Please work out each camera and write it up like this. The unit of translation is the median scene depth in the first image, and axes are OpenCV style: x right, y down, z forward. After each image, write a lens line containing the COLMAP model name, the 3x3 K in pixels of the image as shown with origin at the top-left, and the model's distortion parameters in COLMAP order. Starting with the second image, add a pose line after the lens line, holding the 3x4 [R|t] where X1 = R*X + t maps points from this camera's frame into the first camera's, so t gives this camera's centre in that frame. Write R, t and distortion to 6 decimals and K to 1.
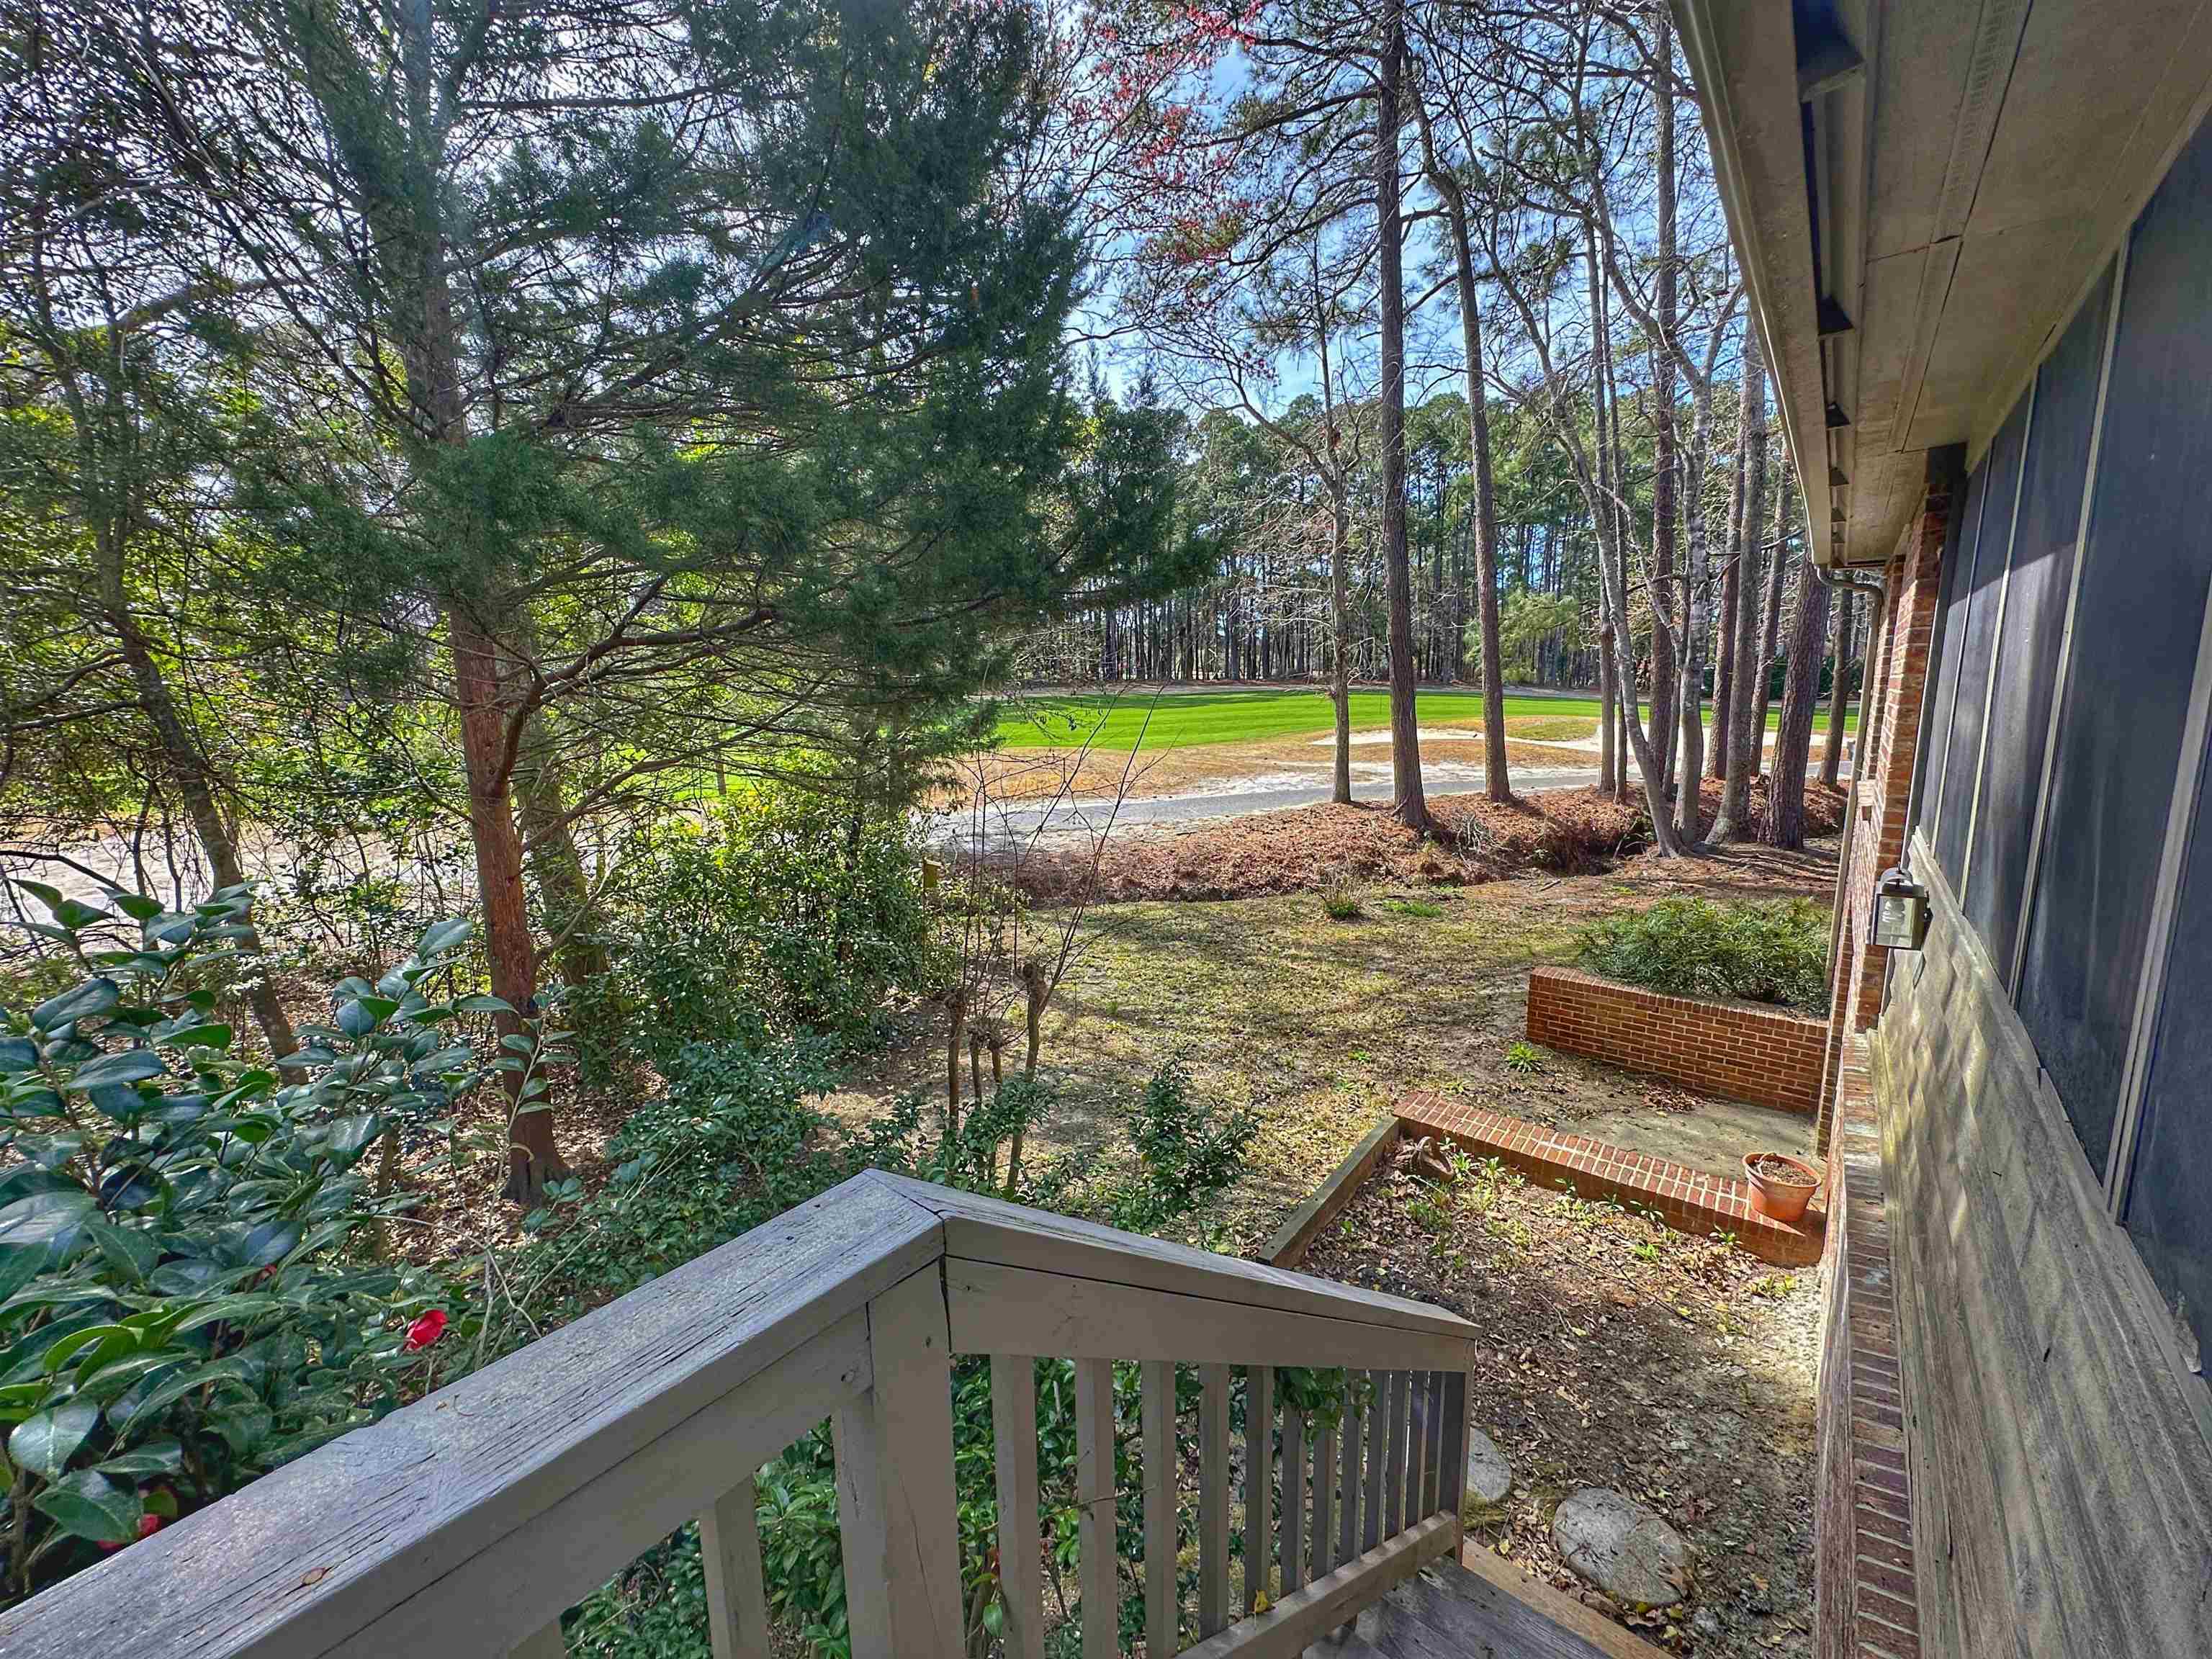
lens RADIAL K [[881.1, 0, 1109.1], [0, 881.1, 829.2], [0, 0, 1]] dist [-0.003321, 0.000013]
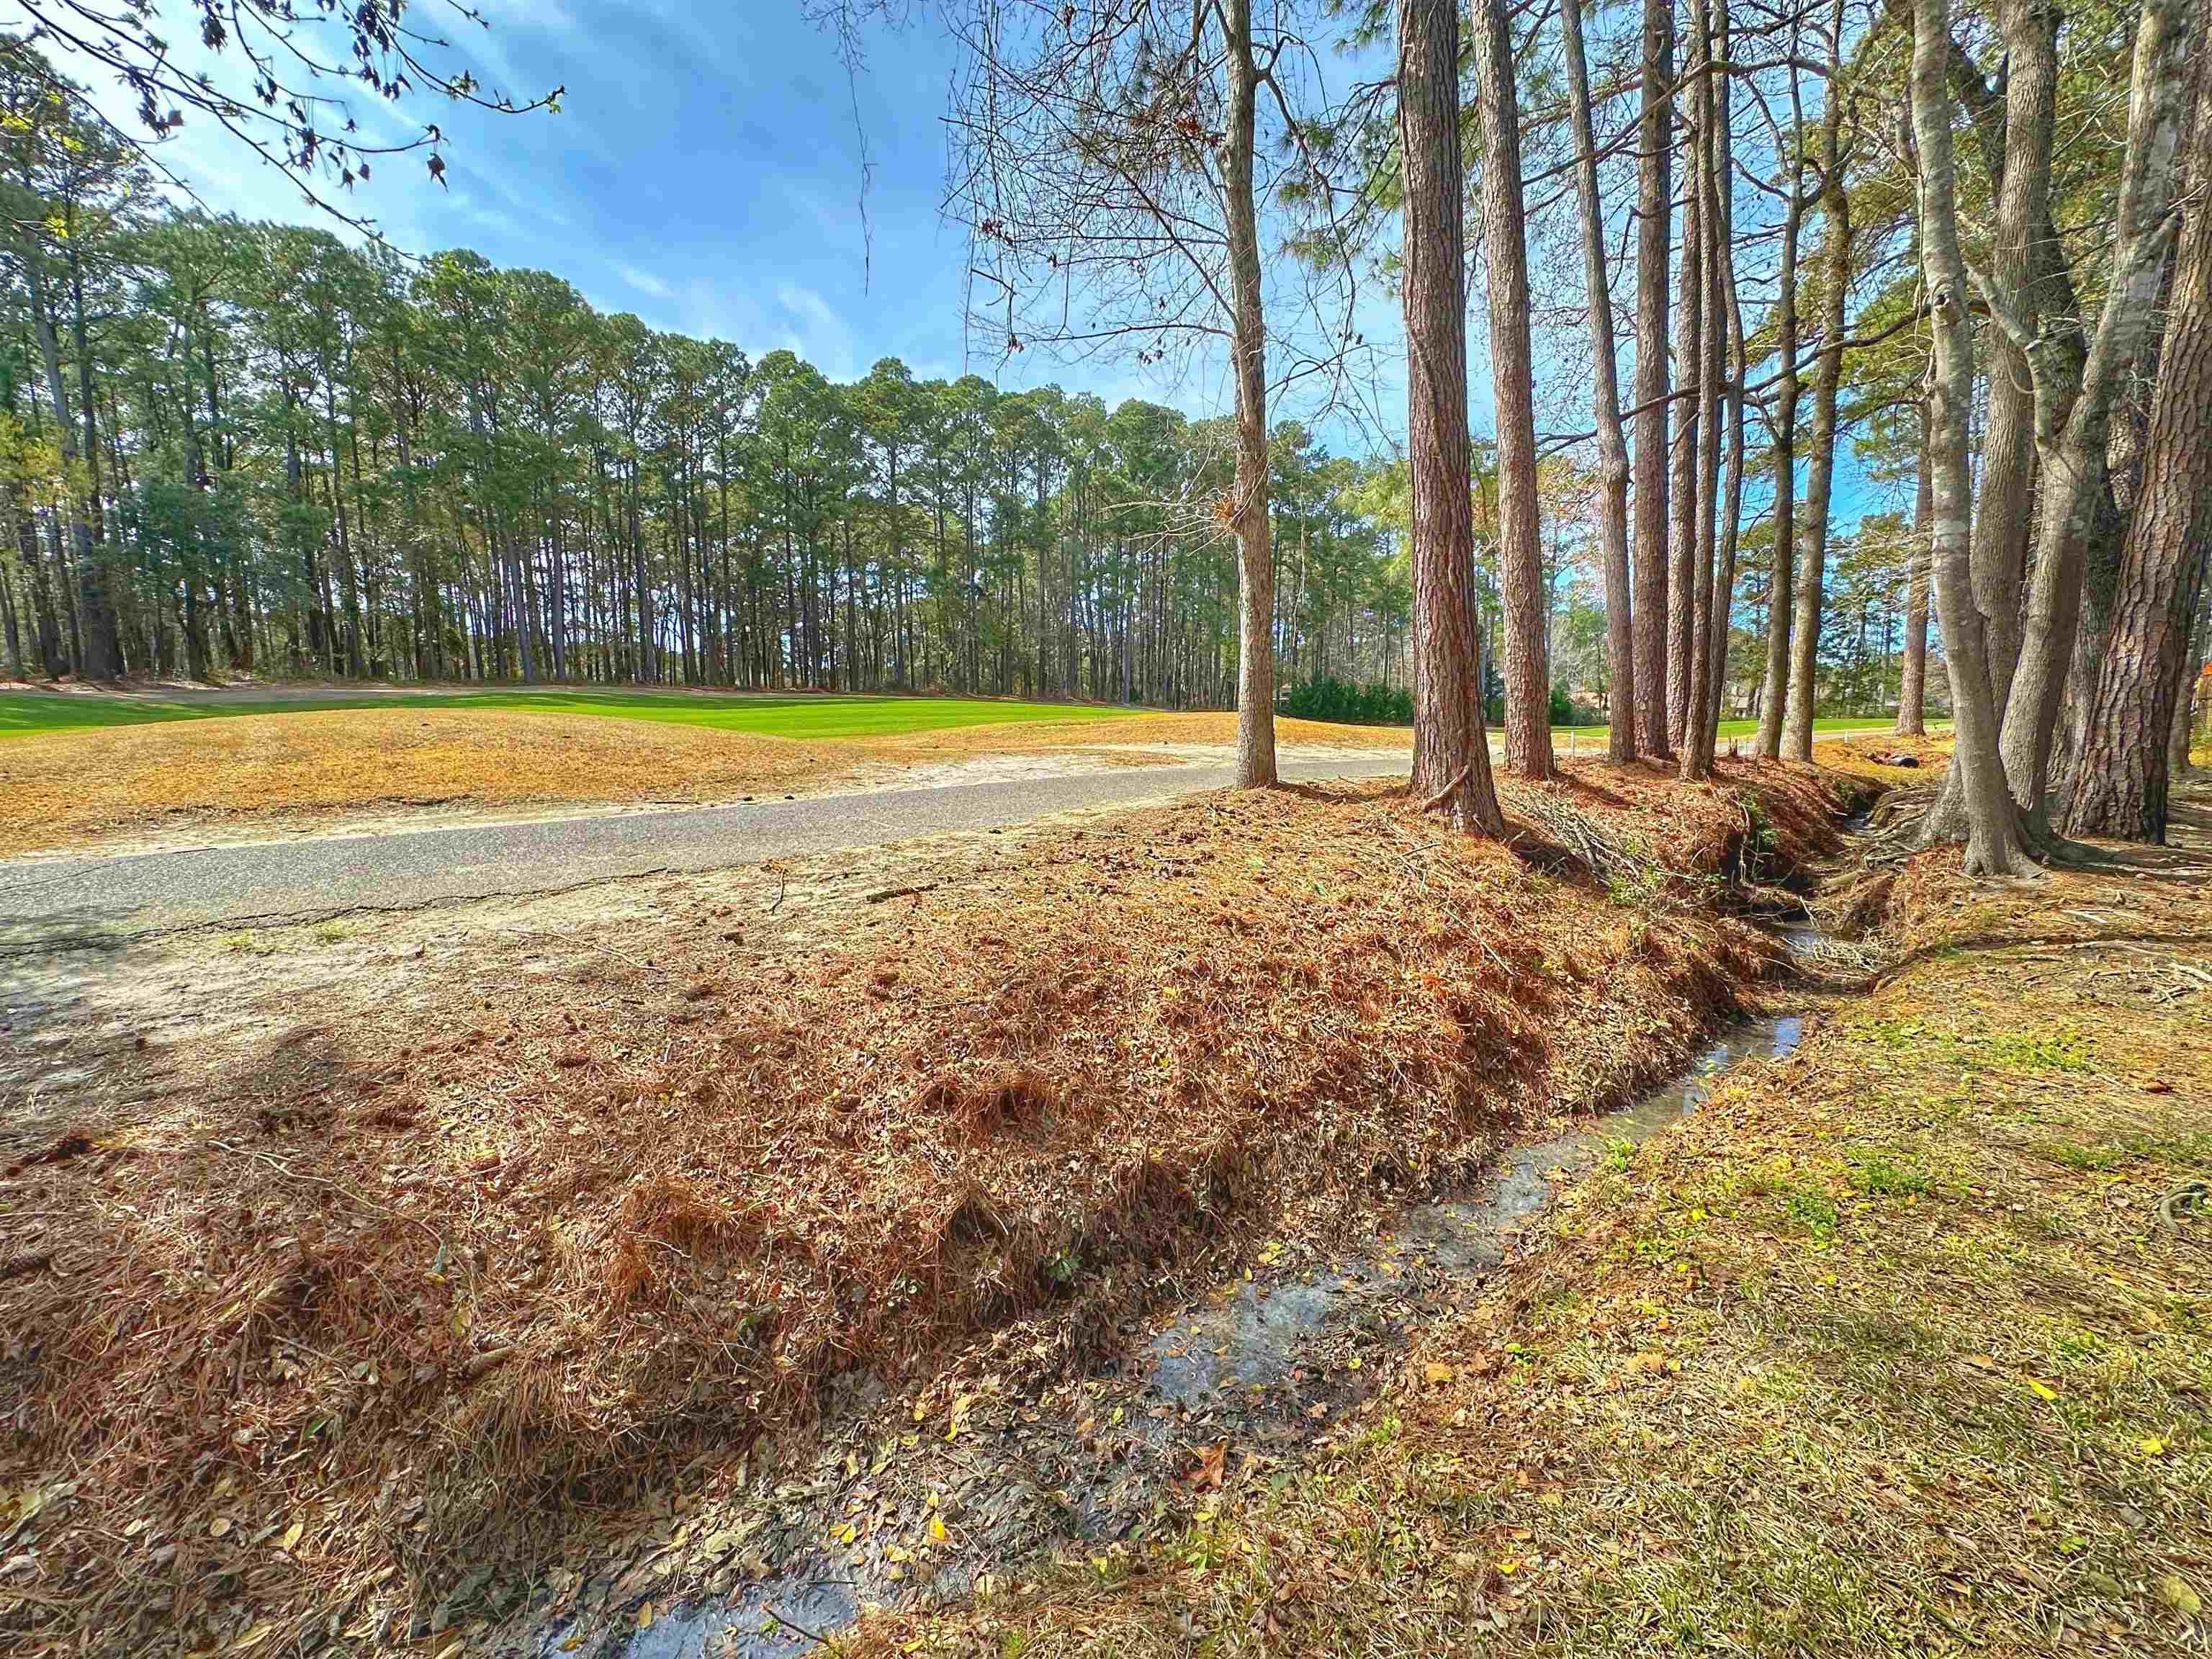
lens RADIAL K [[881.1, 0, 1109.1], [0, 881.1, 829.2], [0, 0, 1]] dist [-0.003321, 0.000013]
pose [[0.888187, -0.035993, 0.458070, 0.019730], [0.057479, 0.997800, -0.033048, -0.002488], [-0.455872, 0.055682, 0.888302, 0.724259]]
